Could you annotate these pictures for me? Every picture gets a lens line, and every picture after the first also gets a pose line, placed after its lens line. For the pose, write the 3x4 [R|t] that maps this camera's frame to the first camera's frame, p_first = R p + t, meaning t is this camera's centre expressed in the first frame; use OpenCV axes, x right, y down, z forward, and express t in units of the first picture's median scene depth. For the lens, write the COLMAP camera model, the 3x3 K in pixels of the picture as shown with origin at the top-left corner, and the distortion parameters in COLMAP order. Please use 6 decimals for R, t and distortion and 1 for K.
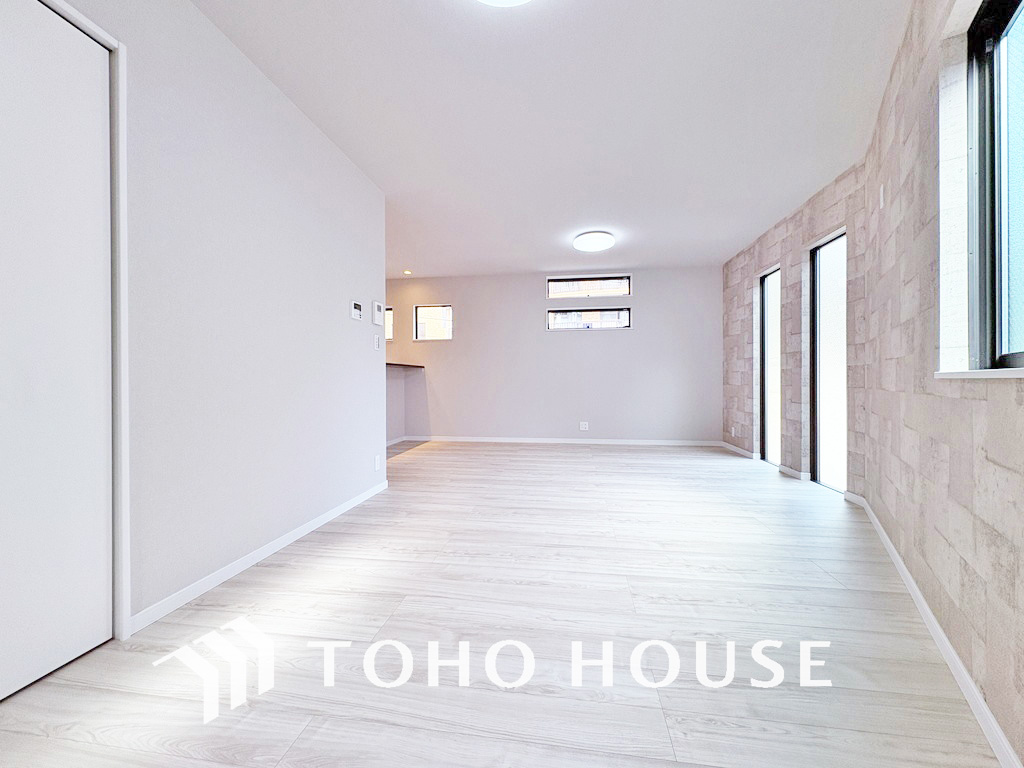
lens RADIAL K [[405.6, 0, 514.2], [0, 405.6, 381.0], [0, 0, 1]] dist [0.000391, -0.000705]
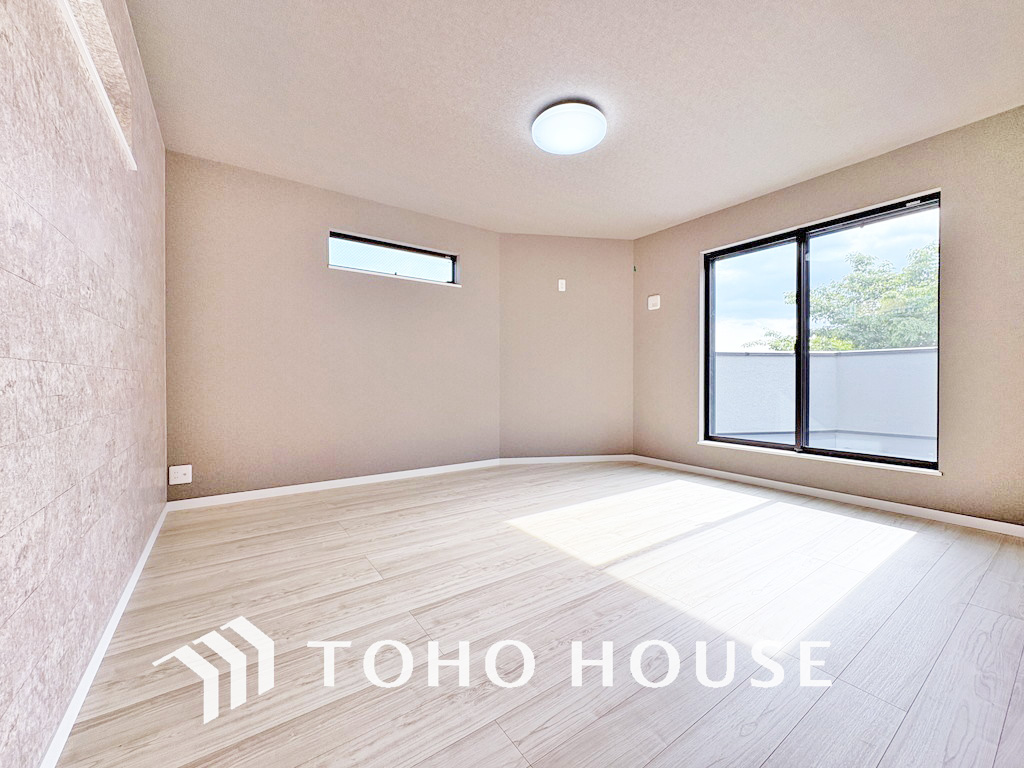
lens RADIAL K [[405.6, 0, 514.2], [0, 405.6, 382.9], [0, 0, 1]] dist [0.000391, -0.000705]
pose [[0.726623, 0.000564, 0.687037, -0.423089], [0.003503, 0.999984, -0.004525, 0.027150], [-0.687028, 0.005695, 0.726609, 0.143577]]
